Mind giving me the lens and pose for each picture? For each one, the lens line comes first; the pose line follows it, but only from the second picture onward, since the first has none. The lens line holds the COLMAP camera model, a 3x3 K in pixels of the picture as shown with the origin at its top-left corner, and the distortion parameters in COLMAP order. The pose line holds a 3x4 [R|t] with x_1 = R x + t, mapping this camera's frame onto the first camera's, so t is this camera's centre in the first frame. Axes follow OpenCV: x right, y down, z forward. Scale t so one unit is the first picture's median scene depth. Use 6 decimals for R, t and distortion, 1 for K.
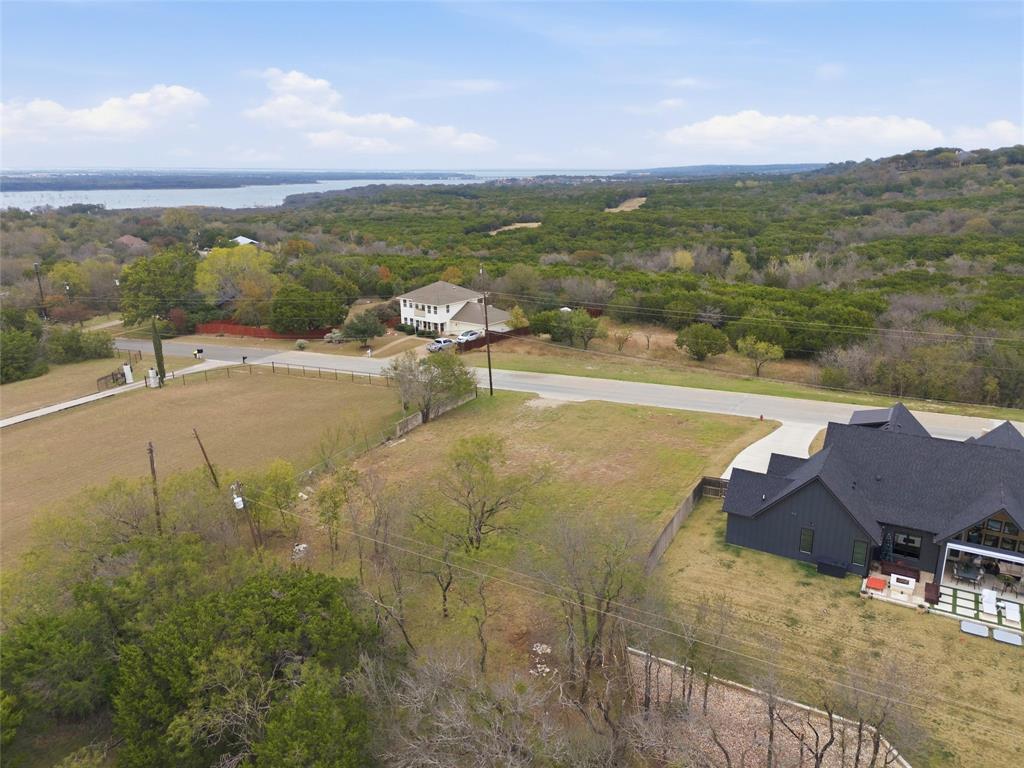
lens RADIAL K [[747.0, 0, 513.5], [0, 747.0, 382.7], [0, 0, 1]] dist [0.088612, -0.084567]
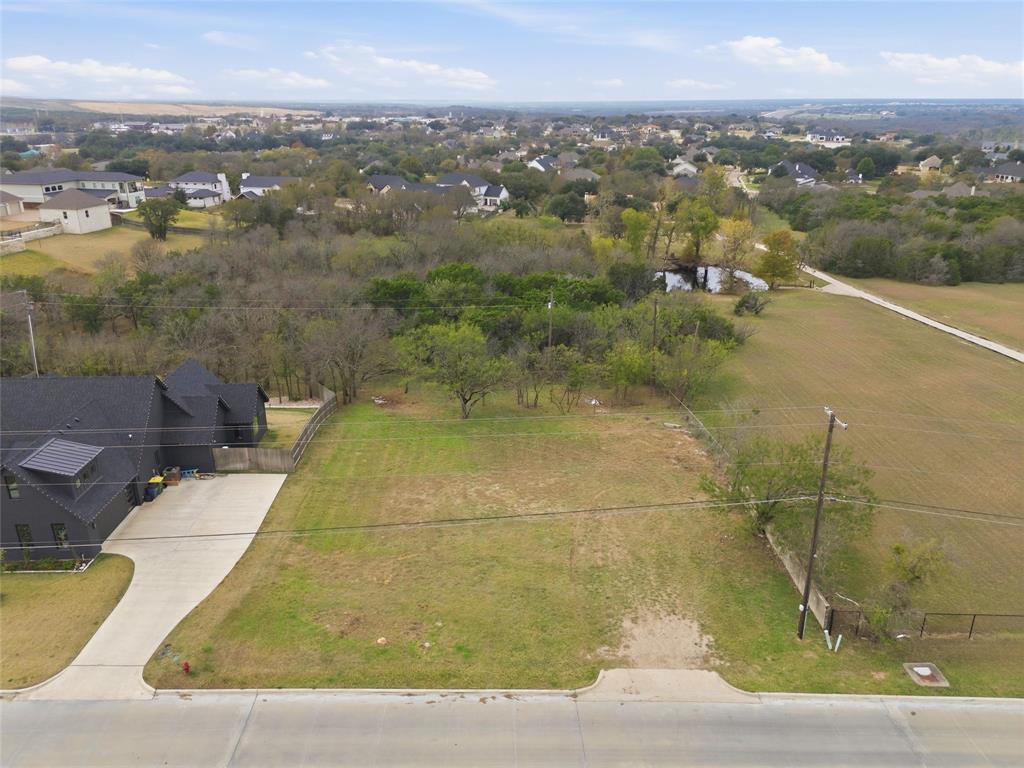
lens RADIAL K [[747.0, 0, 513.5], [0, 747.0, 382.7], [0, 0, 1]] dist [0.088612, -0.084567]
pose [[-0.850213, 0.187142, -0.492052, 0.215747], [-0.142279, 0.818212, 0.557034, -0.232927], [0.506847, 0.543606, -0.669028, 0.802875]]
